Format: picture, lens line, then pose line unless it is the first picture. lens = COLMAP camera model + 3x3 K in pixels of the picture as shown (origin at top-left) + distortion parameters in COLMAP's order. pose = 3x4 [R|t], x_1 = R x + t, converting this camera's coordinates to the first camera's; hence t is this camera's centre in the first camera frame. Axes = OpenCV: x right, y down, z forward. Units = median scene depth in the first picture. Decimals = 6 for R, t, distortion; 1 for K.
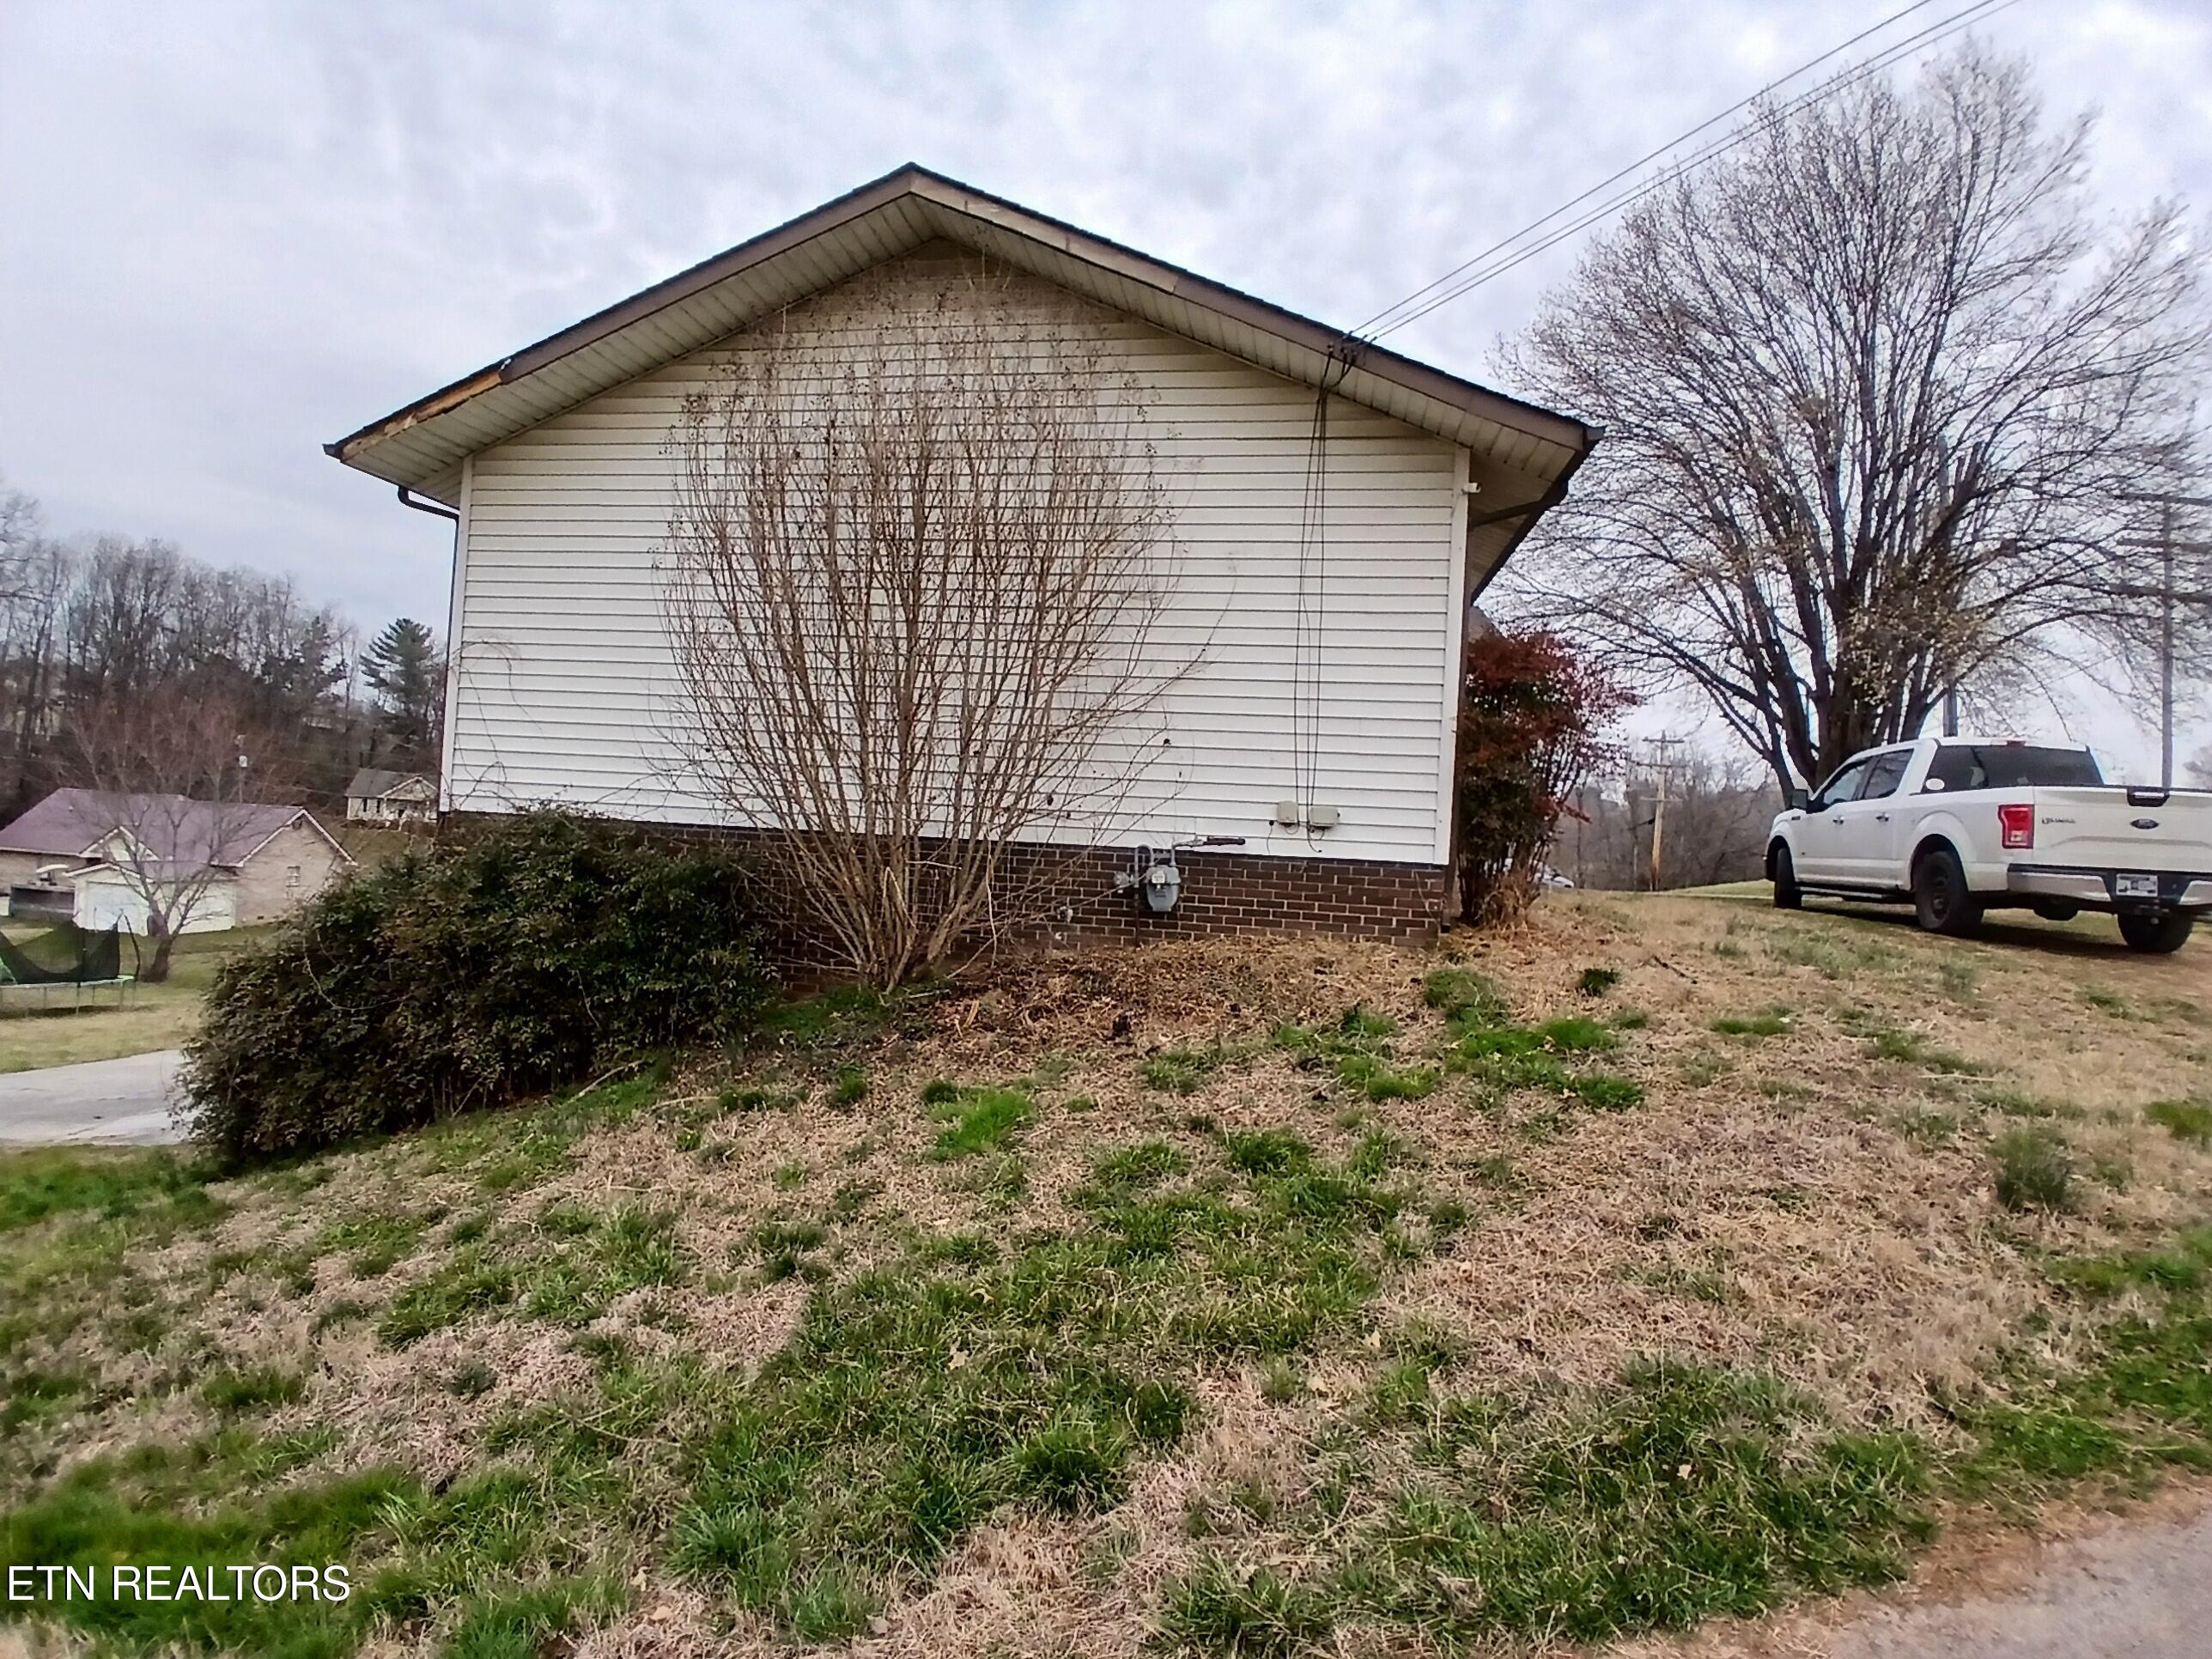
lens RADIAL K [[1086.8, 0, 1094.9], [0, 1086.8, 831.8], [0, 0, 1]] dist [-0.038320, -0.001118]
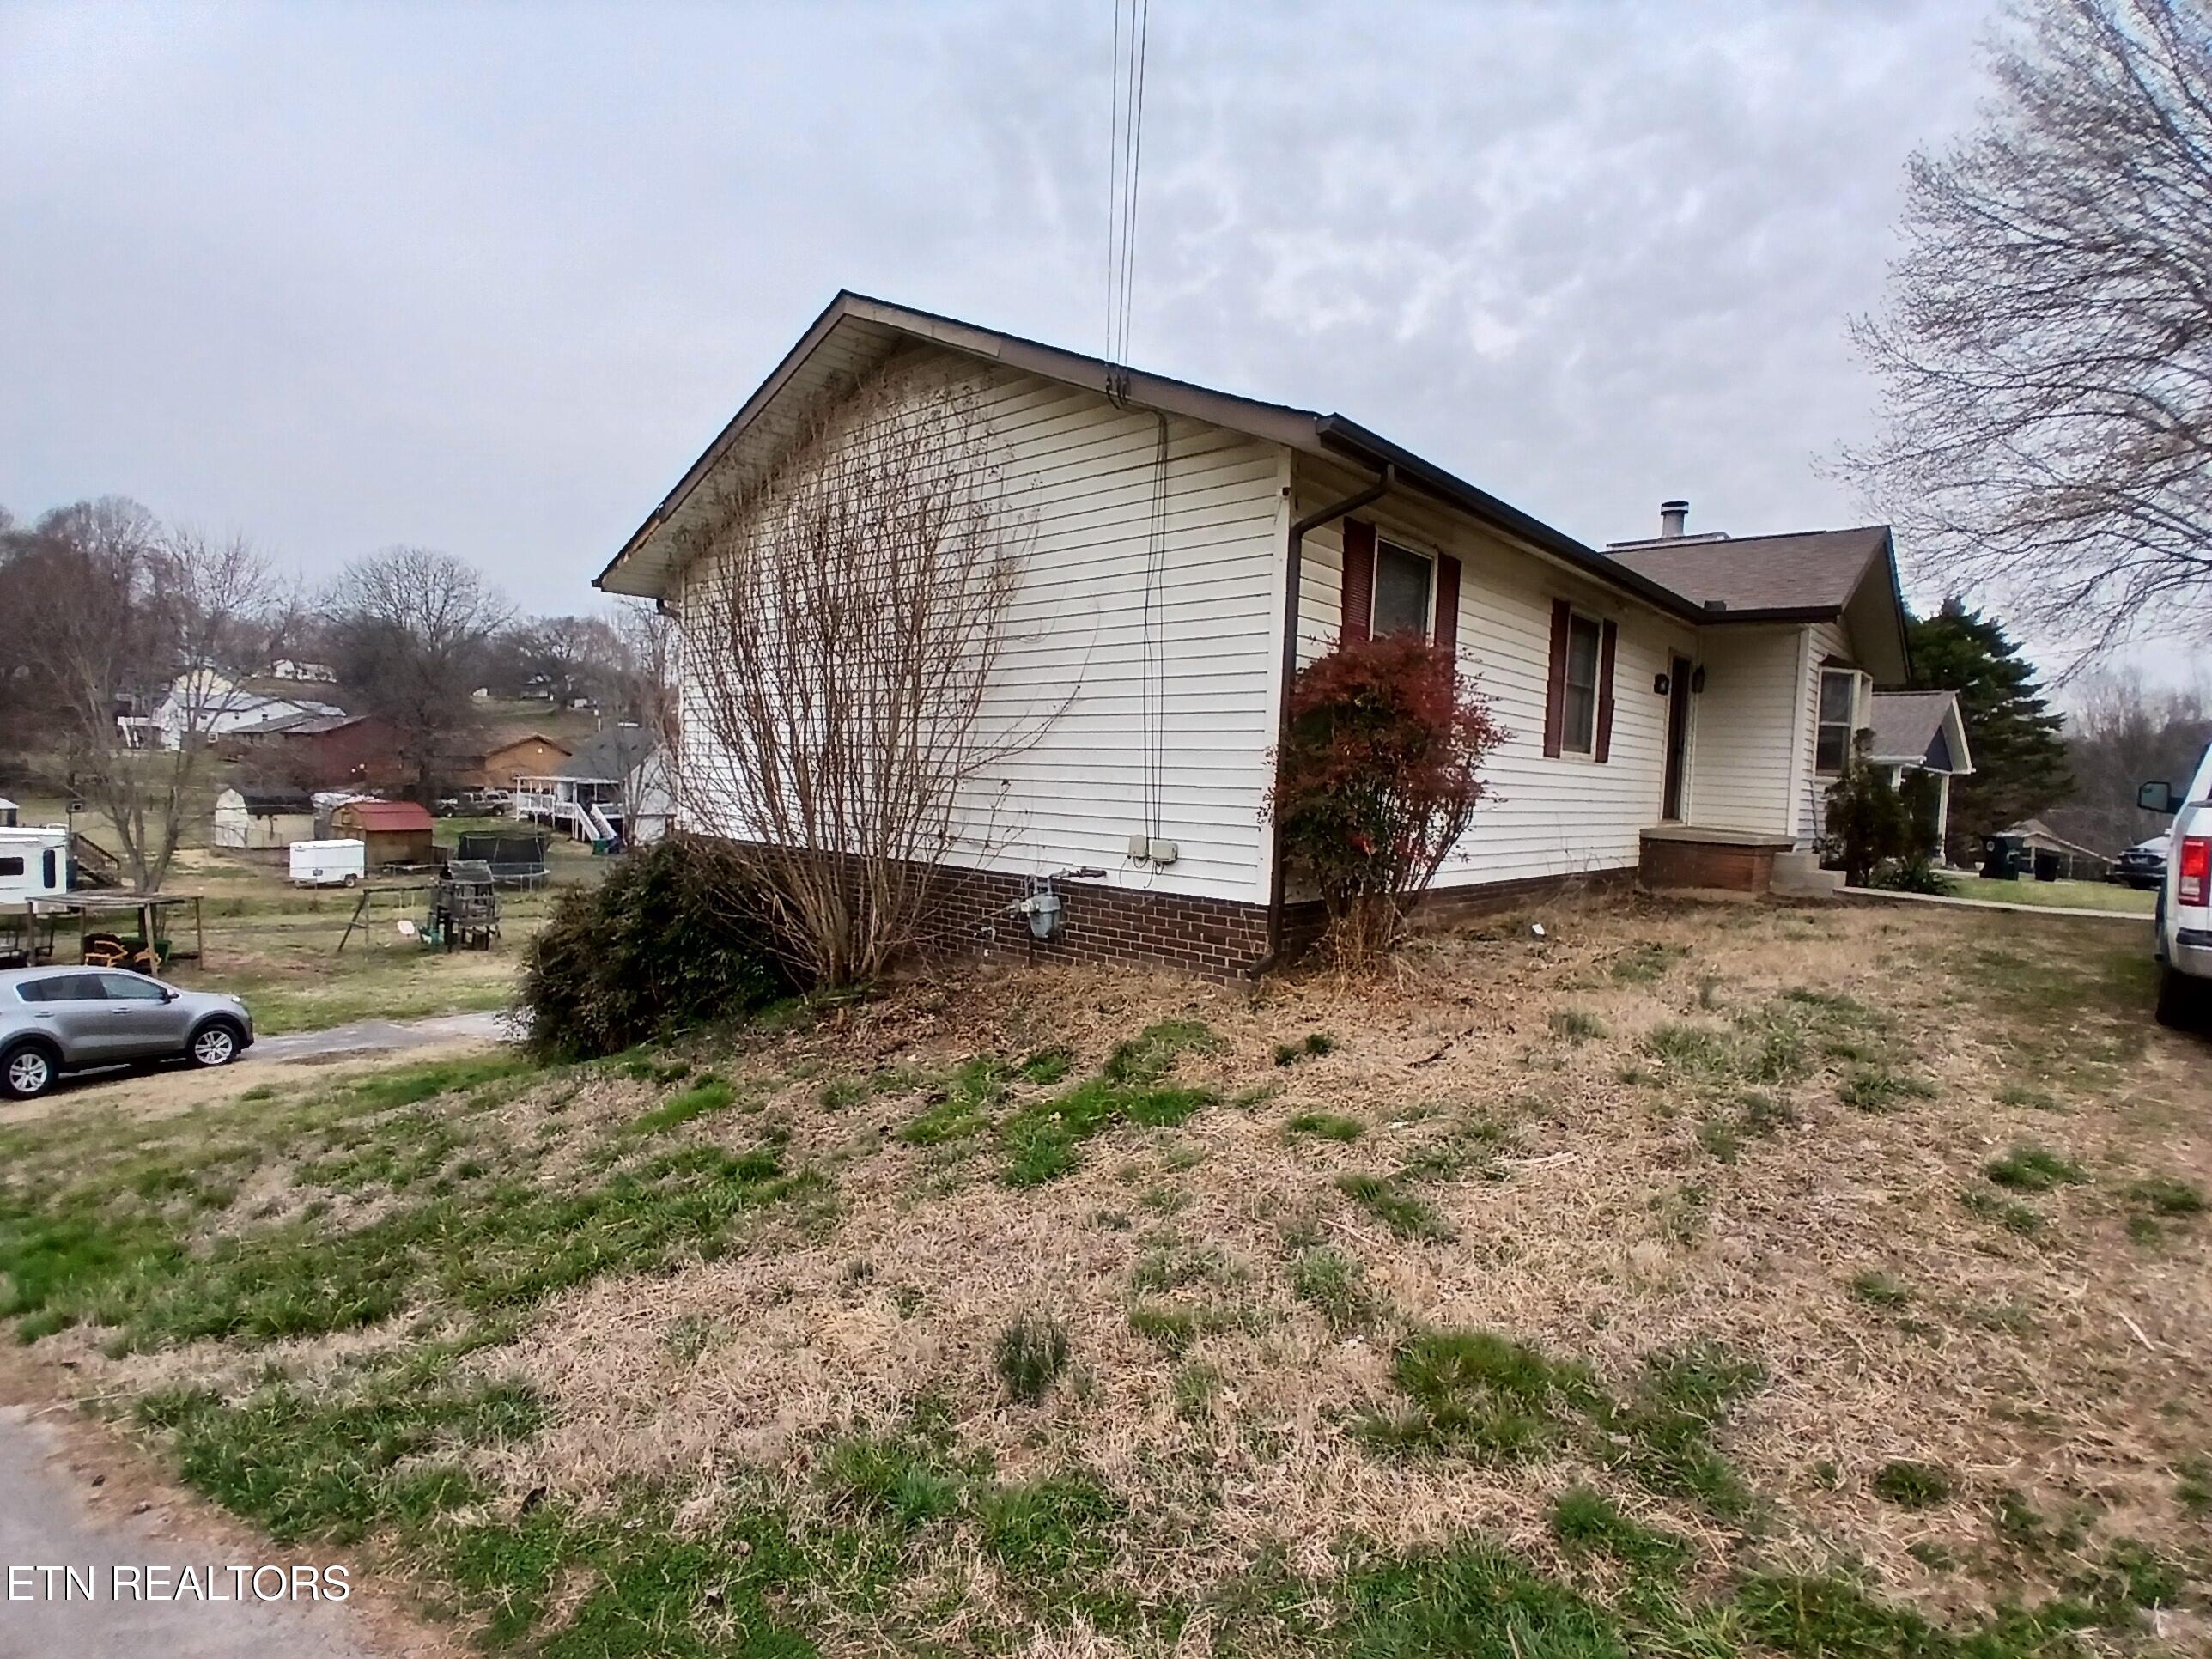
lens RADIAL K [[1086.8, 0, 1083.7], [0, 1086.8, 831.2], [0, 0, 1]] dist [-0.038320, -0.001118]
pose [[0.841877, 0.000549, -0.539669, 0.677069], [0.021767, 0.999151, 0.034973, -0.067648], [0.539230, -0.041190, 0.841151, 0.127604]]
